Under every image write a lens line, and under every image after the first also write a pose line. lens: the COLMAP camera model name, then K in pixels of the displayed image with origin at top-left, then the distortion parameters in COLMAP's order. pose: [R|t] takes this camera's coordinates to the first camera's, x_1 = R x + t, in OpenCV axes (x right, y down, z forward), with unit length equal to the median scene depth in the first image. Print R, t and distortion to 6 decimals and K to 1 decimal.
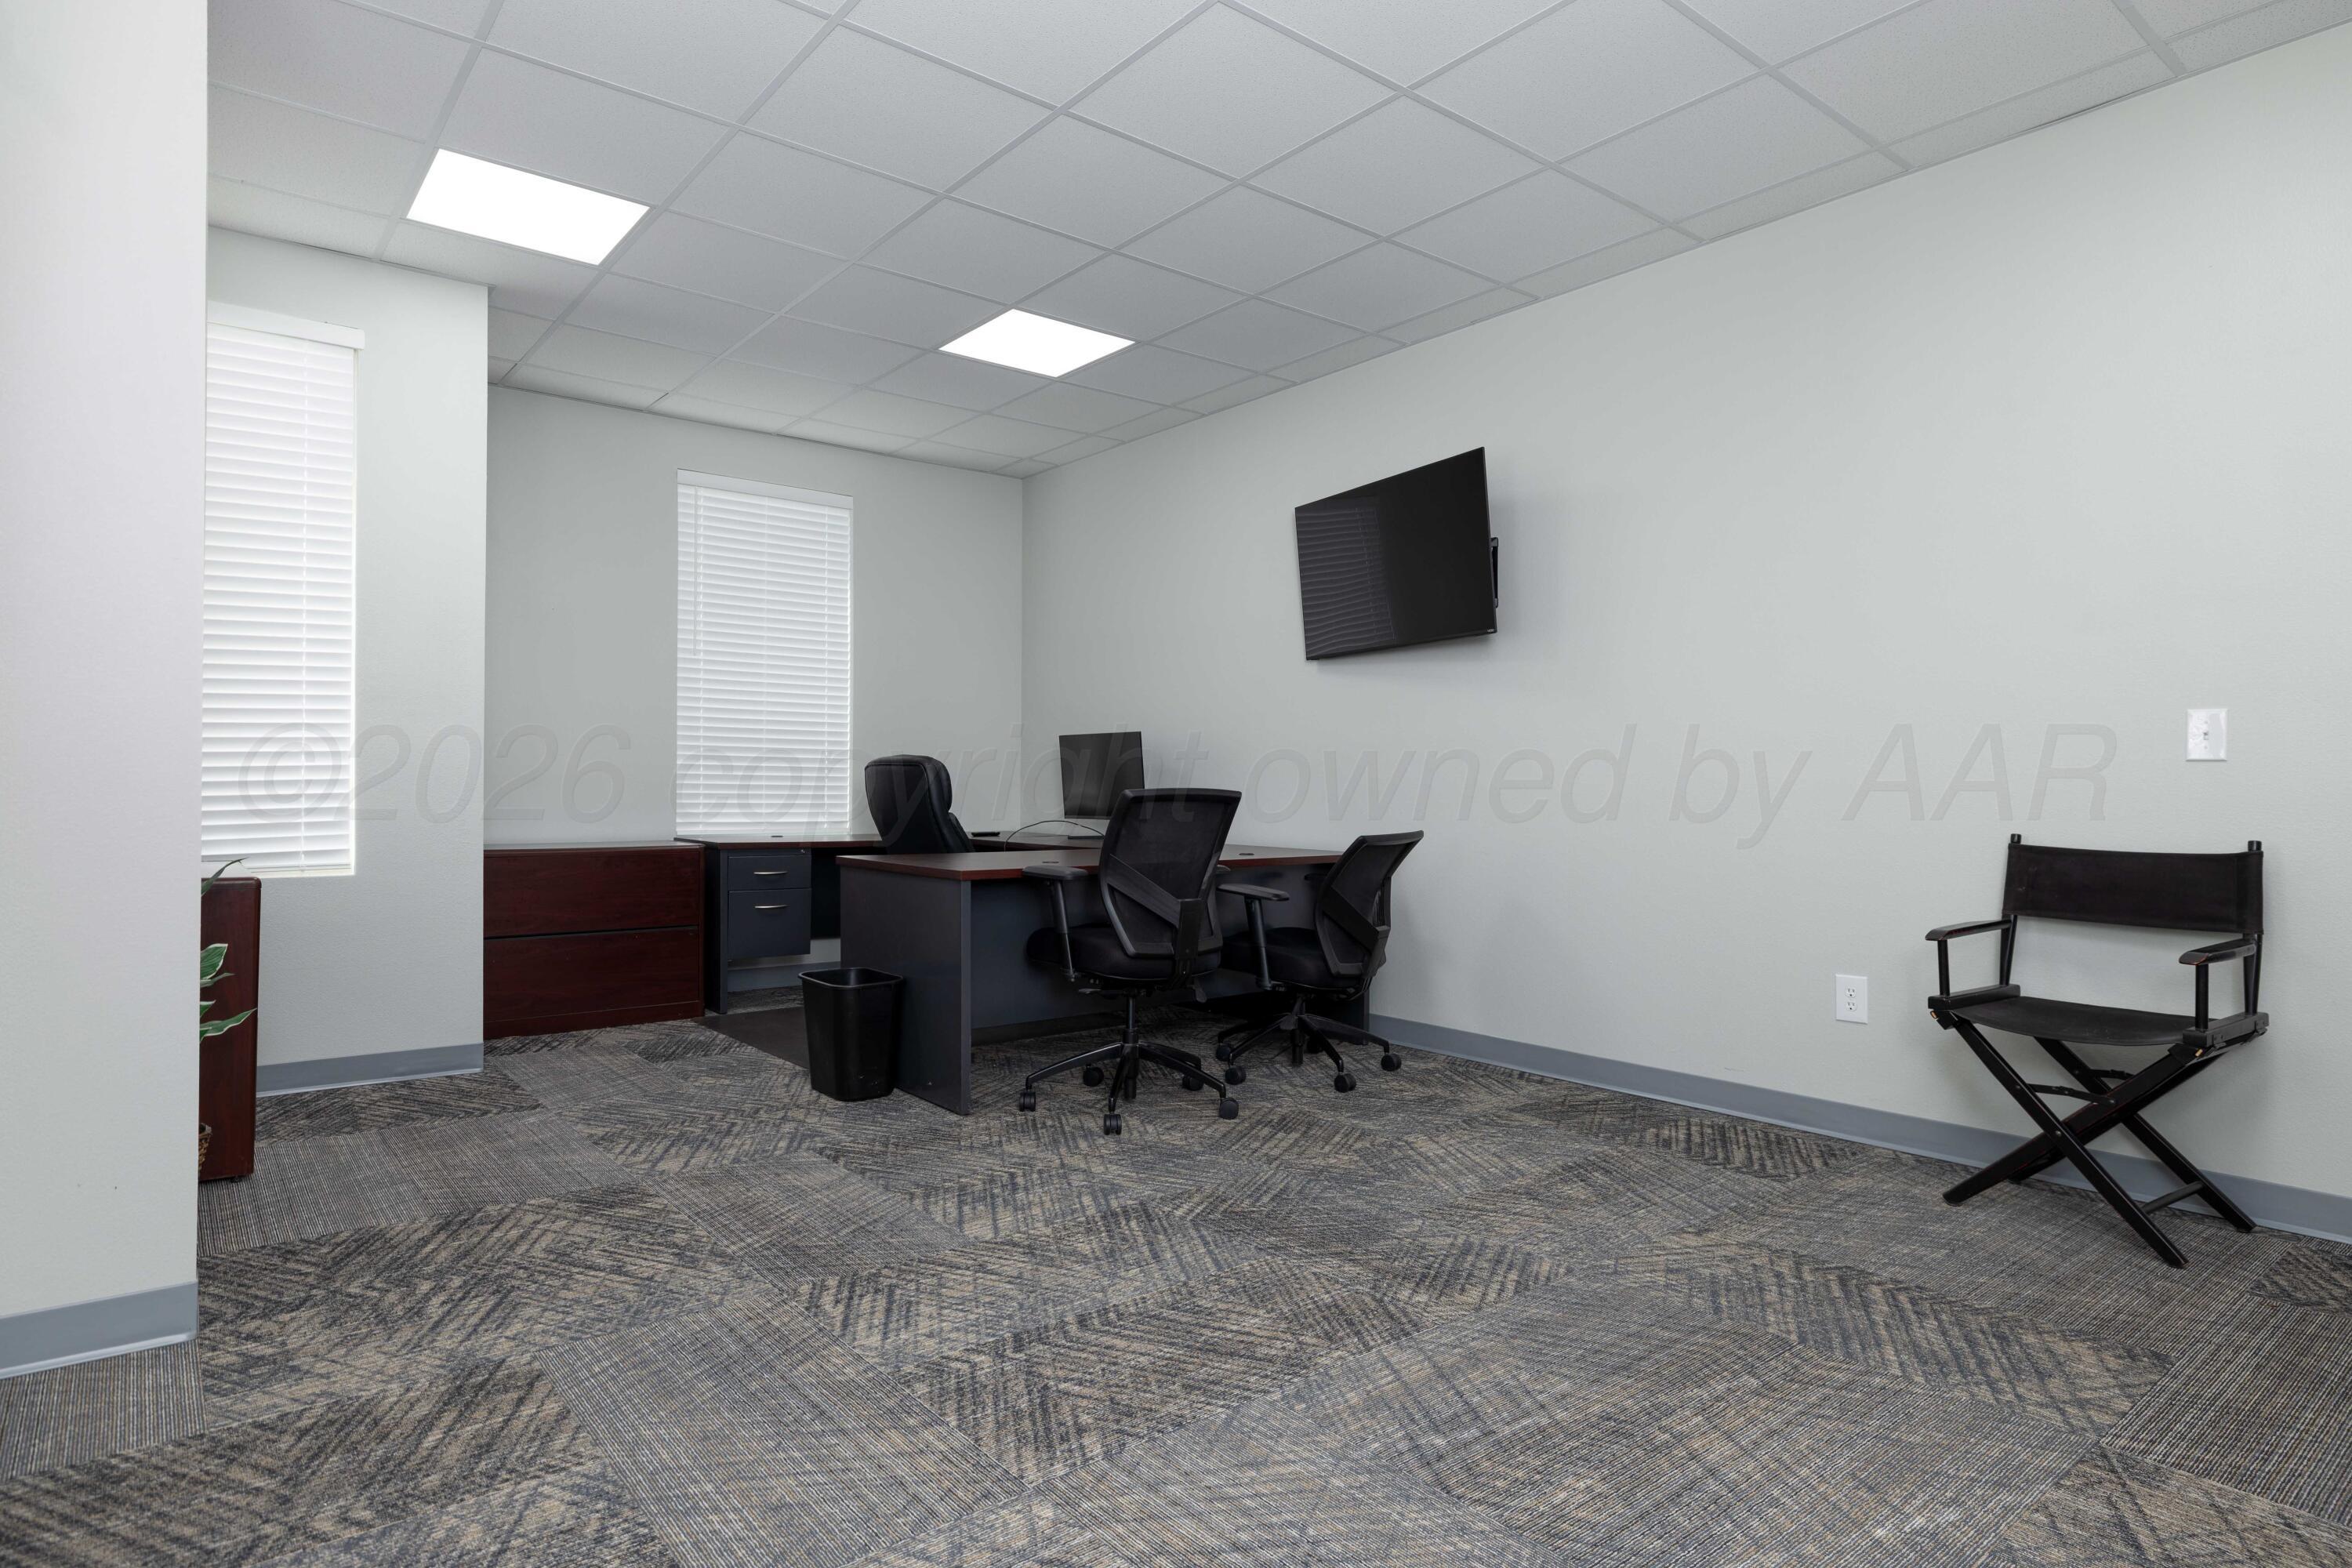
lens RADIAL K [[1292.6, 0, 1178.9], [0, 1292.6, 783.7], [0, 0, 1]] dist [-0.000604, -0.001045]
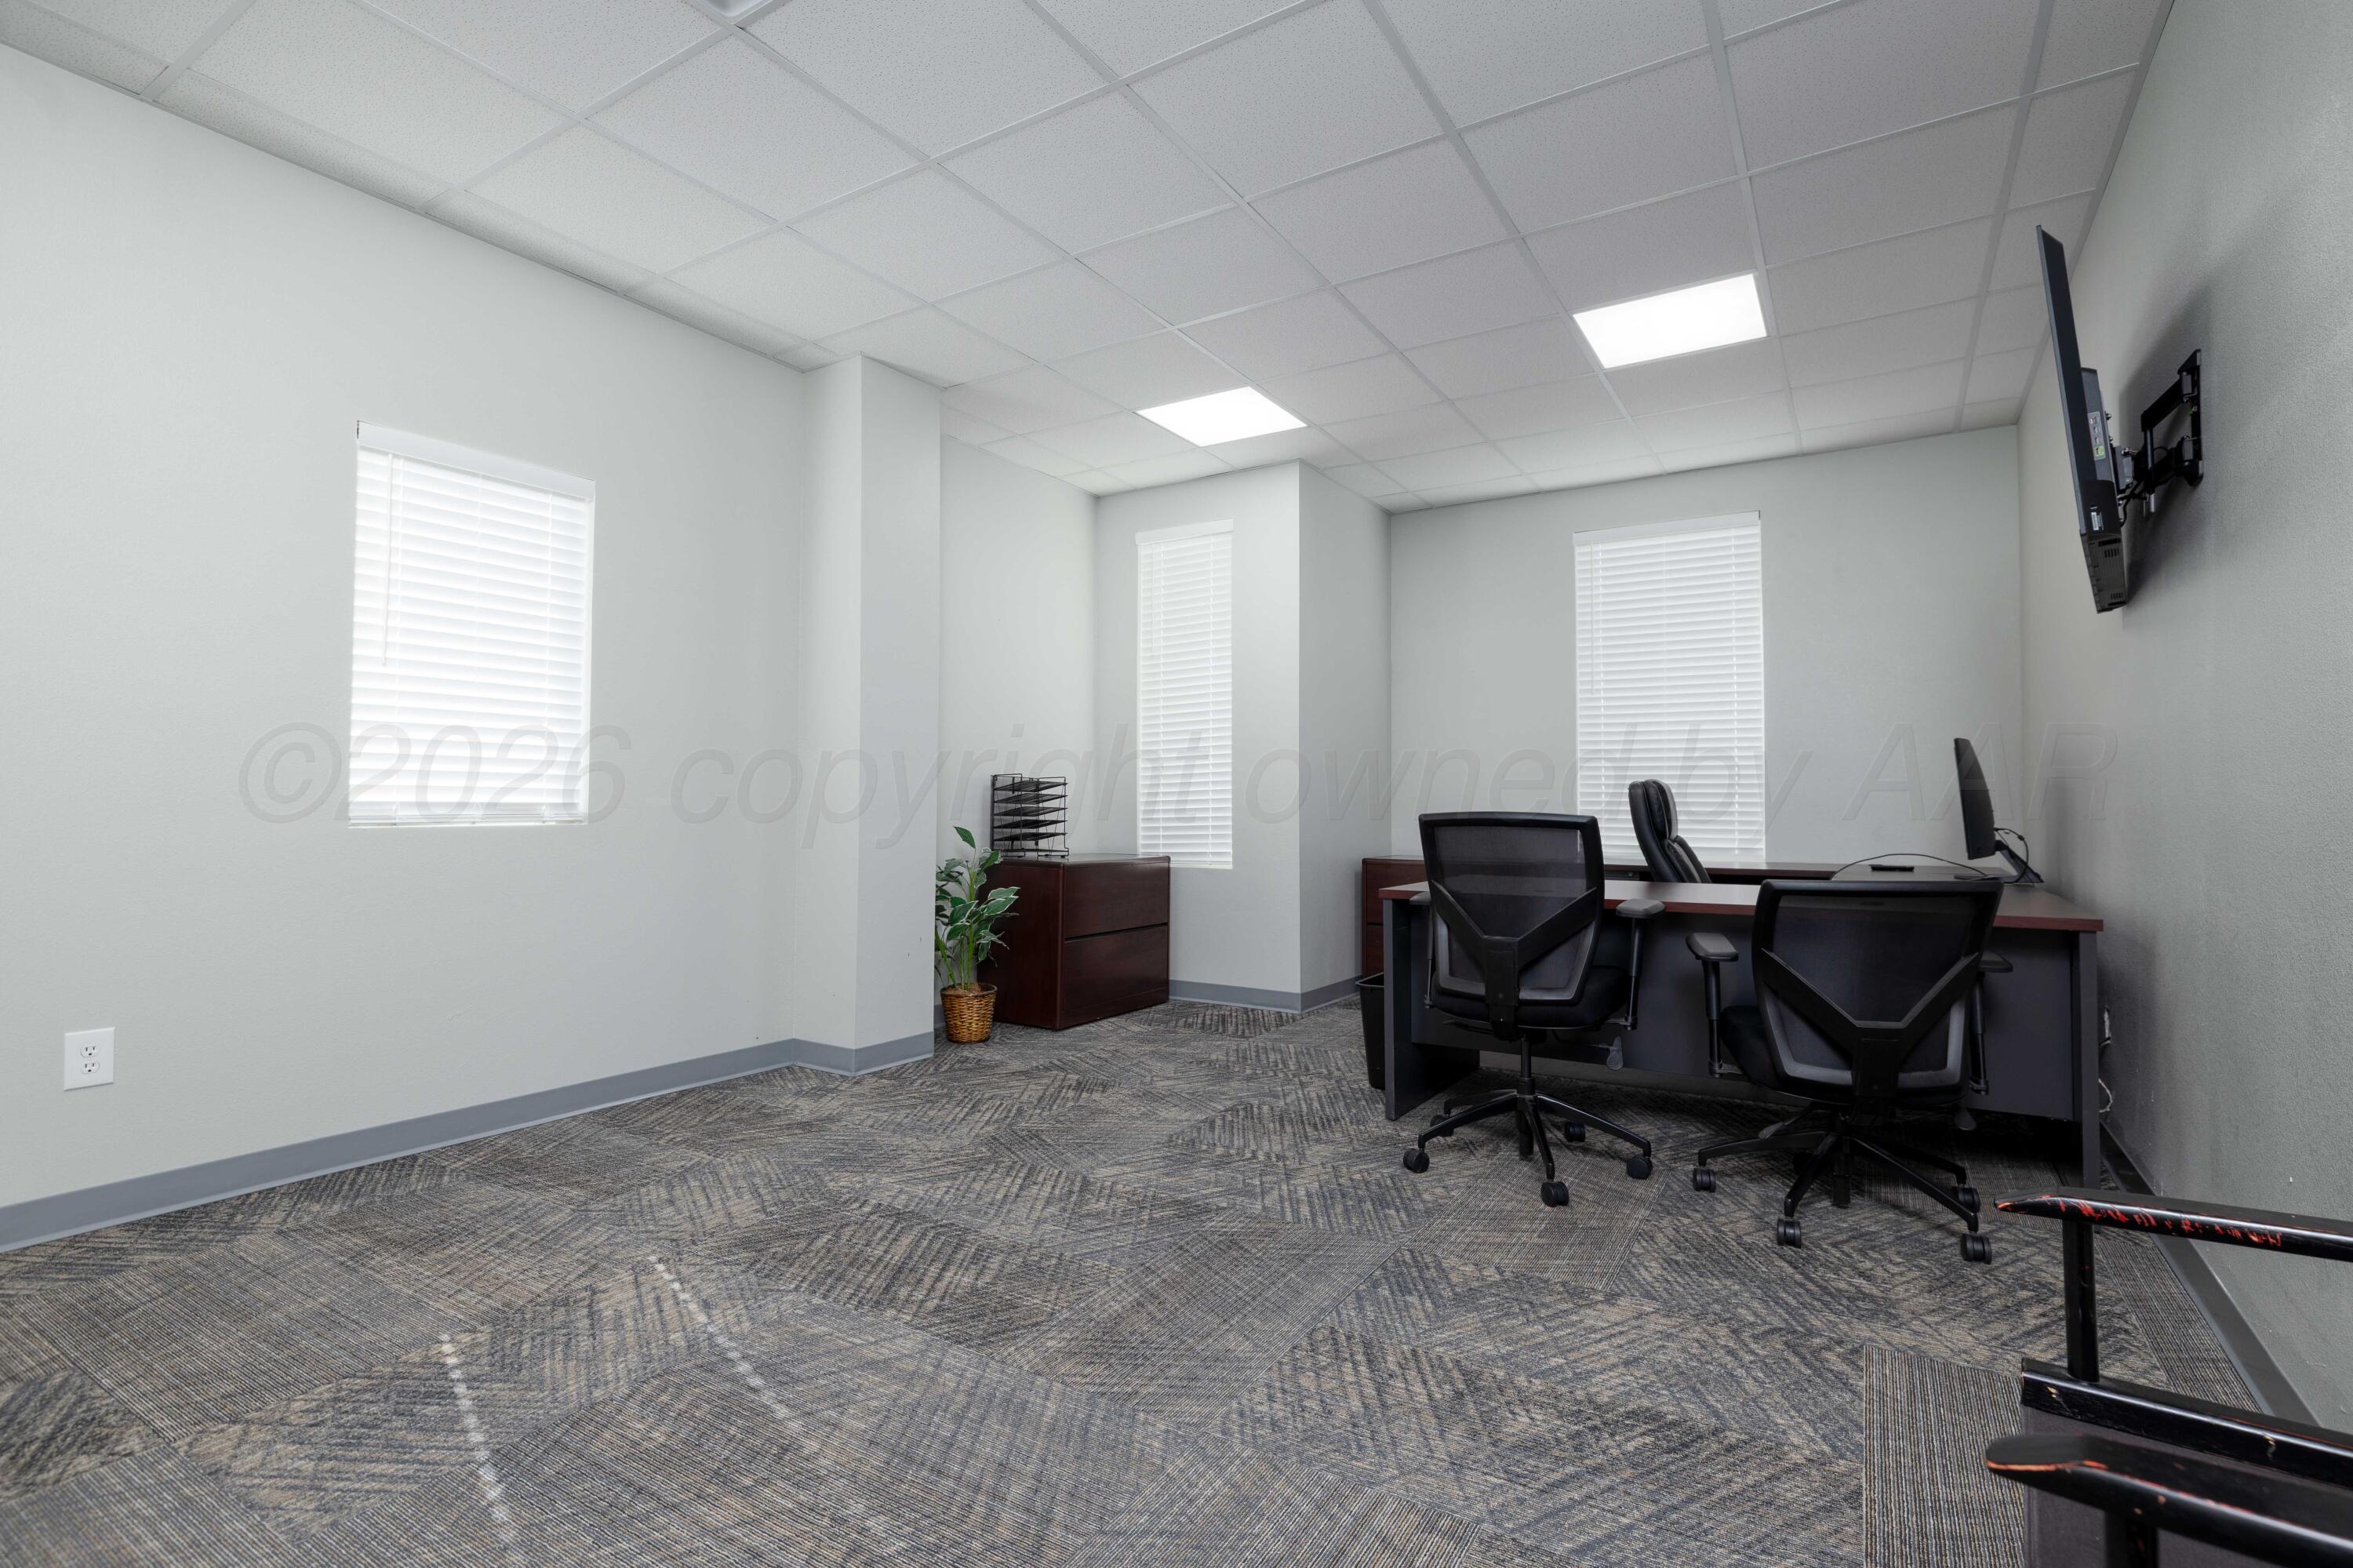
lens RADIAL K [[1131.2, 0, 1172.2], [0, 1131.2, 787.8], [0, 0, 1]] dist [-0.003710, -0.000815]
pose [[0.313055, -0.021572, -0.949490, 0.826772], [0.002358, 0.999757, -0.021937, 0.003807], [0.949732, 0.004629, 0.313030, 0.664244]]
